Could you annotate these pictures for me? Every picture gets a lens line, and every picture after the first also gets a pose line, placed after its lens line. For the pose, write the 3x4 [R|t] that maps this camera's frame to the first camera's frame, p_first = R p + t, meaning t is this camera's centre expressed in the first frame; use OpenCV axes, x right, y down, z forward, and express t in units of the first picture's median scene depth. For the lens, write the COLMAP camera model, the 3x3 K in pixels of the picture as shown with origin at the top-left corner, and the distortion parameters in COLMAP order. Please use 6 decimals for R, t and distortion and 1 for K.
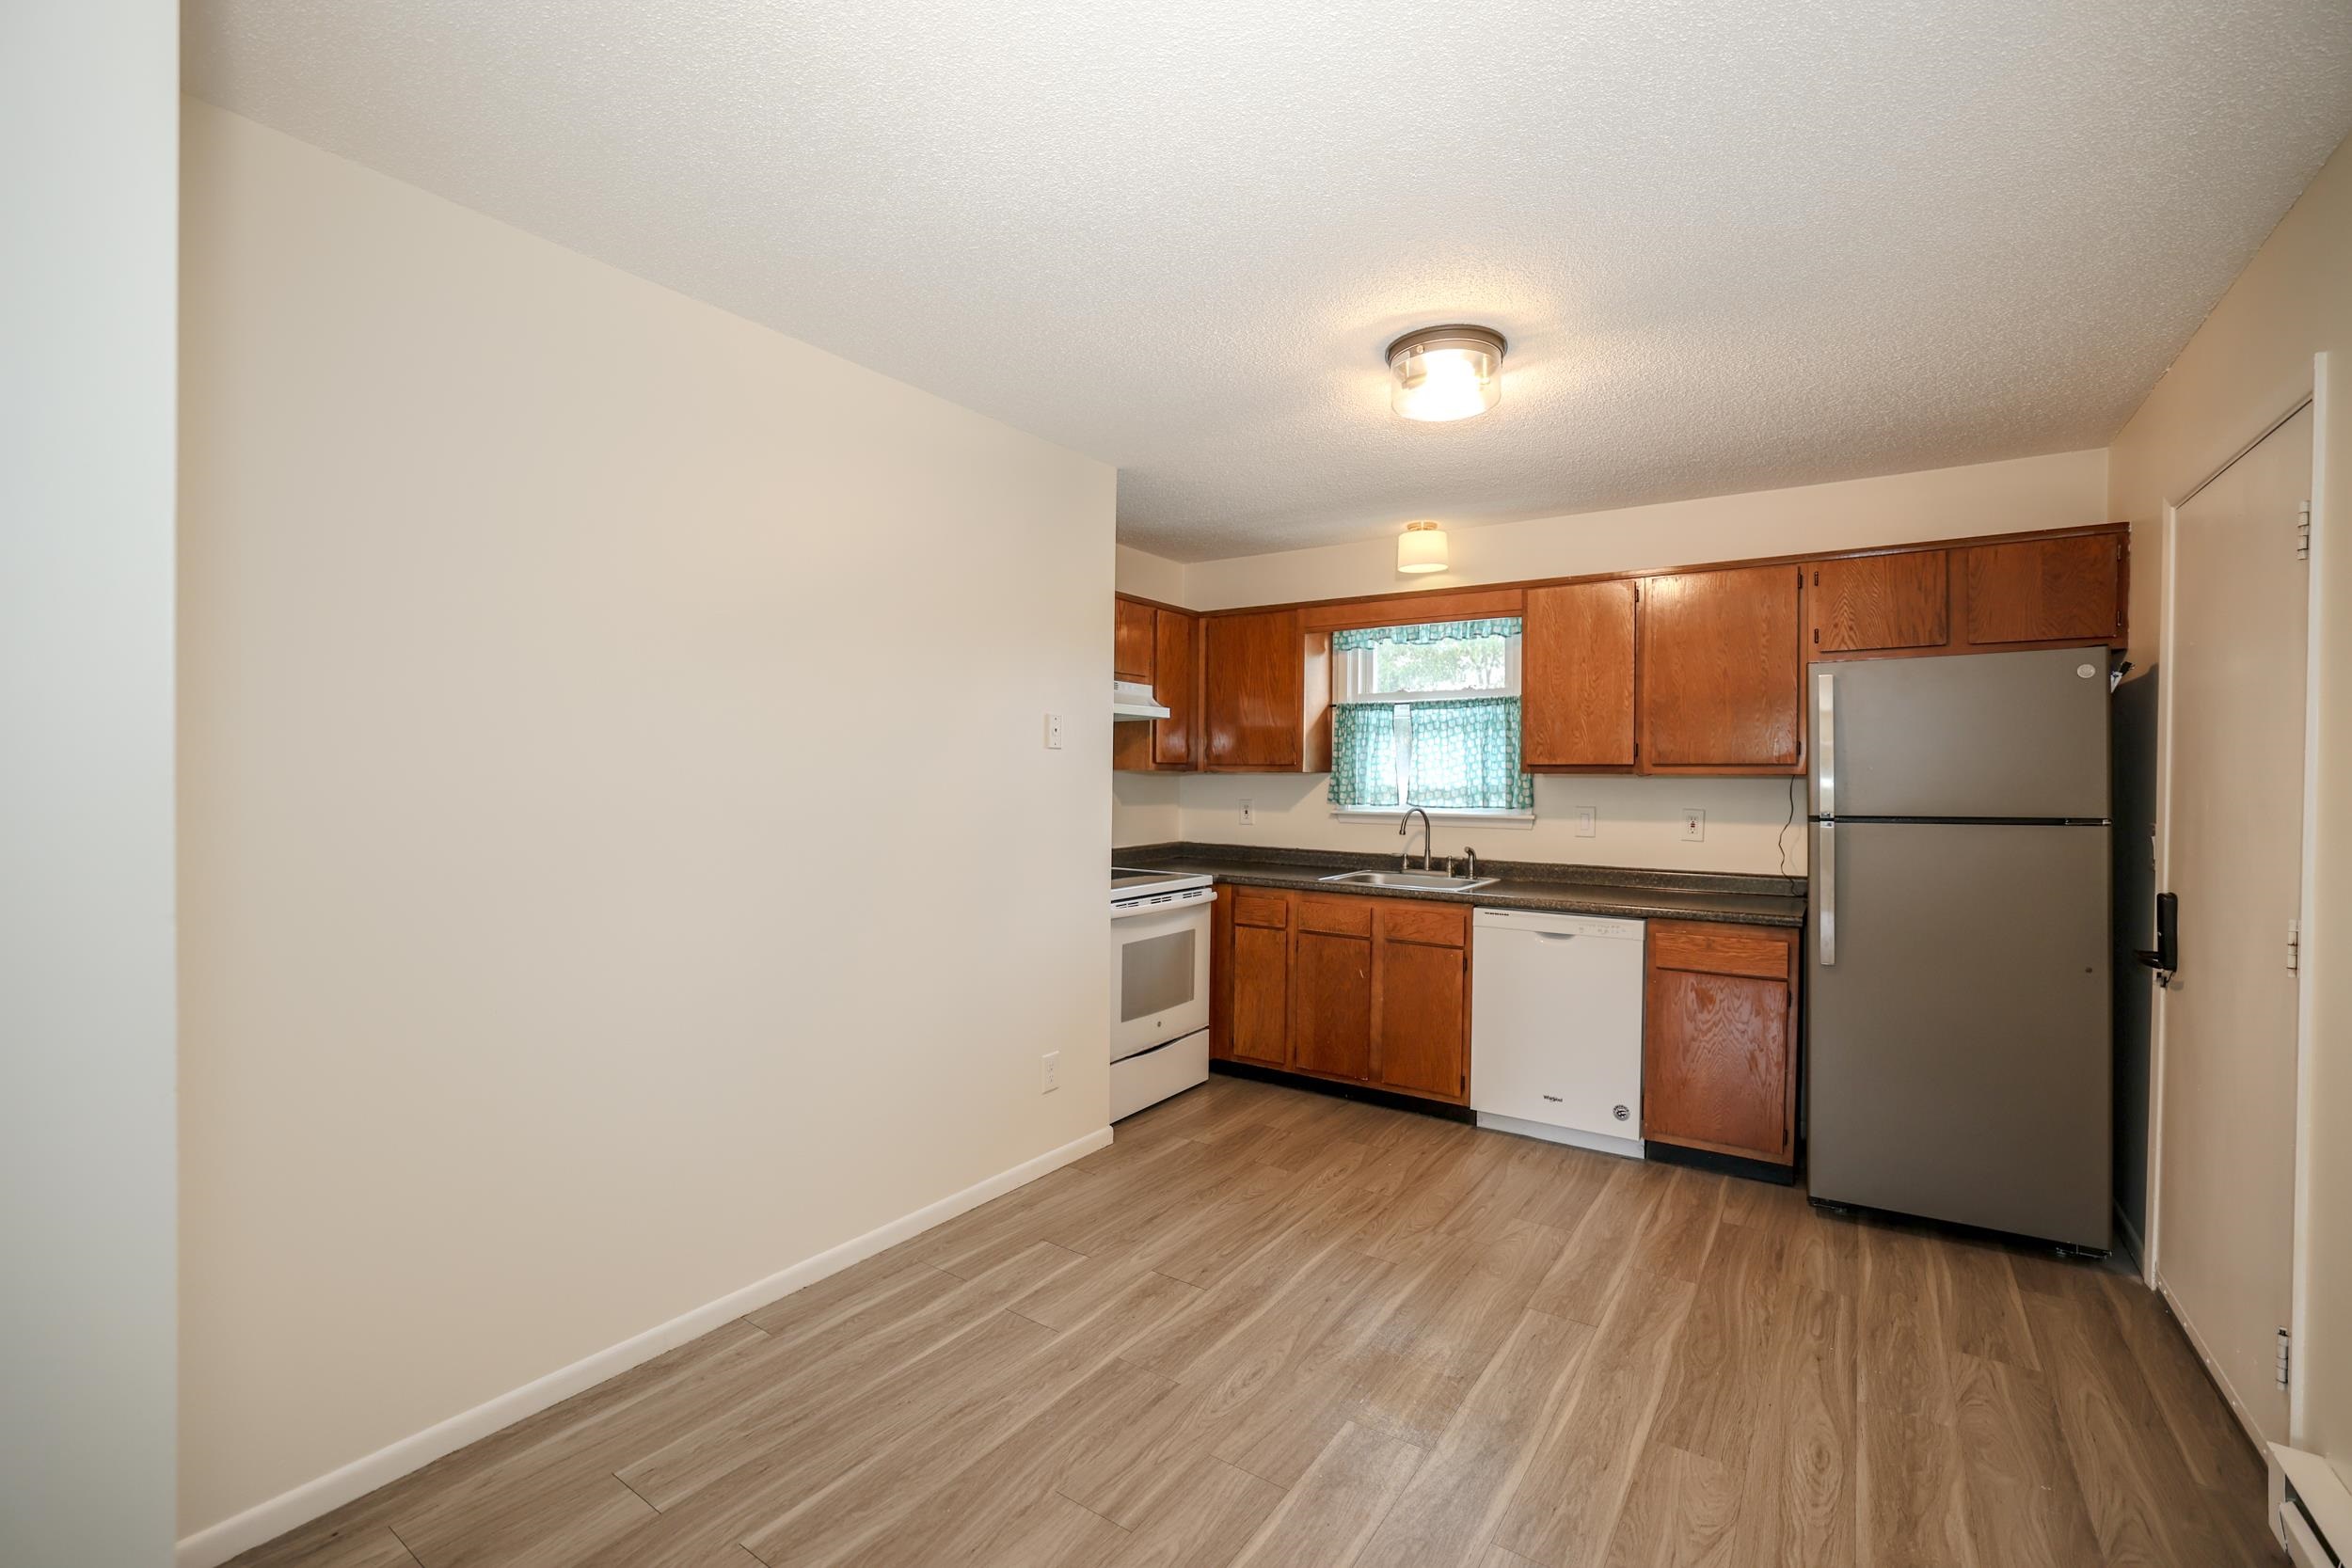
lens RADIAL K [[1018.2, 0, 1165.5], [0, 1018.2, 778.0], [0, 0, 1]] dist [-0.036770, 0.000881]
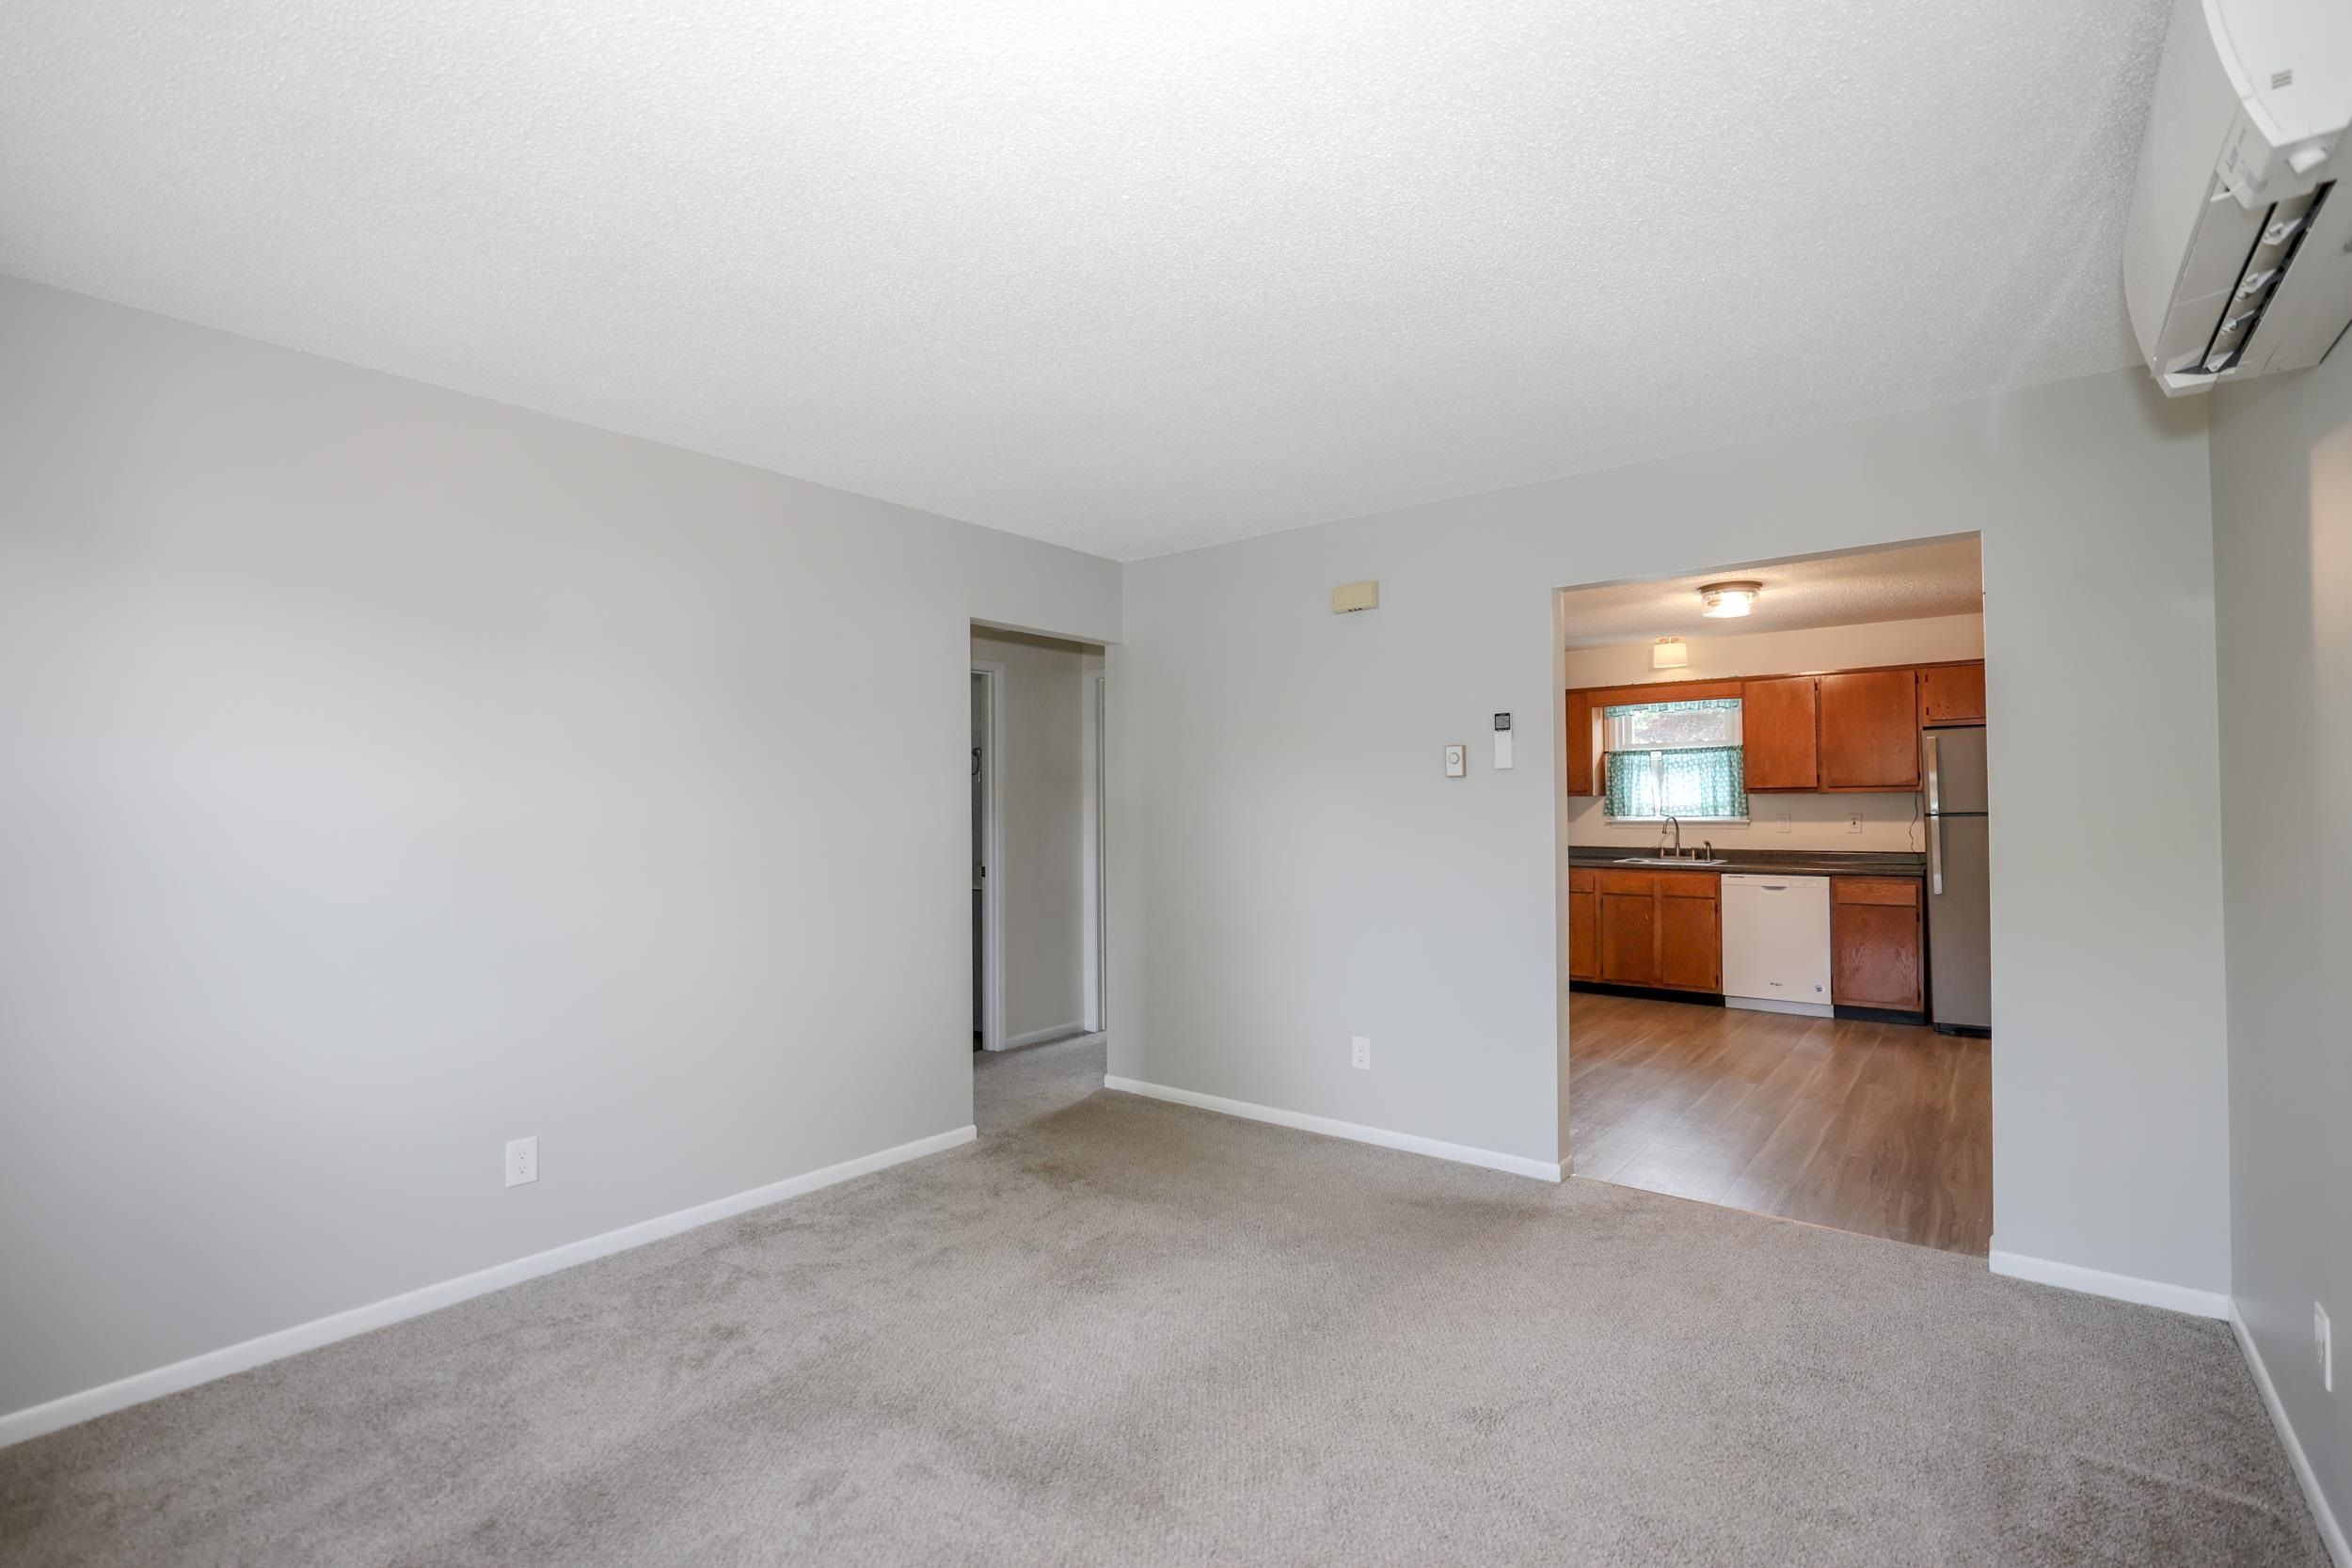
lens RADIAL K [[1018.2, 0, 1187.3], [0, 1018.2, 783.0], [0, 0, 1]] dist [-0.036770, 0.000881]
pose [[0.996987, -0.016293, -0.075844, -0.444214], [0.014283, 0.999534, -0.026962, 0.009627], [0.076248, 0.025797, 0.996755, -0.726736]]
